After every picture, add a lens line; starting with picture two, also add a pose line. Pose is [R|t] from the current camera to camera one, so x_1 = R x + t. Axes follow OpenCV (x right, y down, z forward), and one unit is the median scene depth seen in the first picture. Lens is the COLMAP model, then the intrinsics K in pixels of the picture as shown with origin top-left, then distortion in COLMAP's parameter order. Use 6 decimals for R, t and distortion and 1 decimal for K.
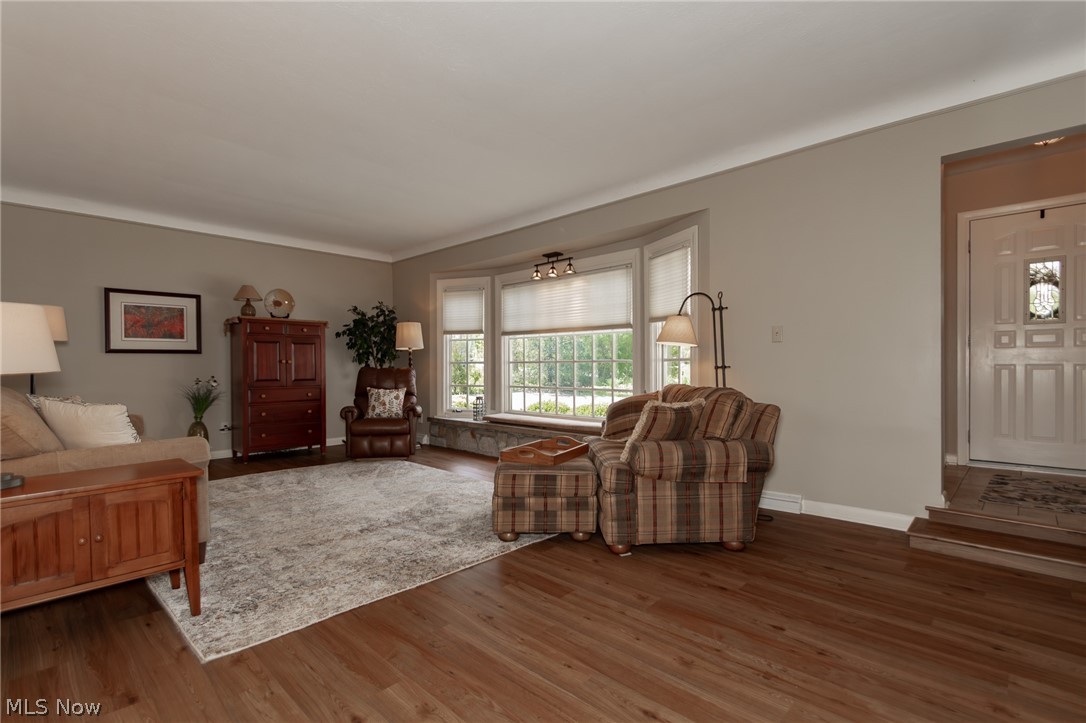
lens RADIAL K [[500.3, 0, 541.6], [0, 500.3, 369.9], [0, 0, 1]] dist [0.000534, -0.001195]
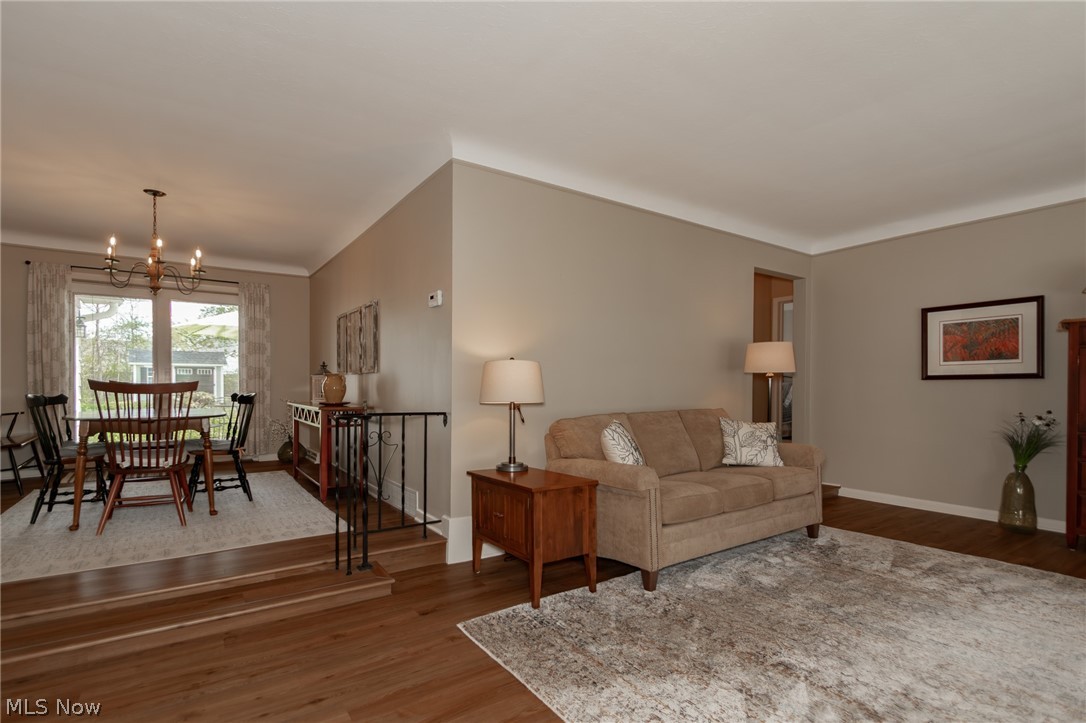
lens RADIAL K [[532.4, 0, 544.4], [0, 532.4, 384.3], [0, 0, 1]] dist [-0.000759, -0.001282]
pose [[-0.206689, -0.001391, -0.978406, 0.220212], [-0.011385, 0.999935, 0.000984, -0.018125], [0.978340, 0.011343, -0.206691, 0.514271]]
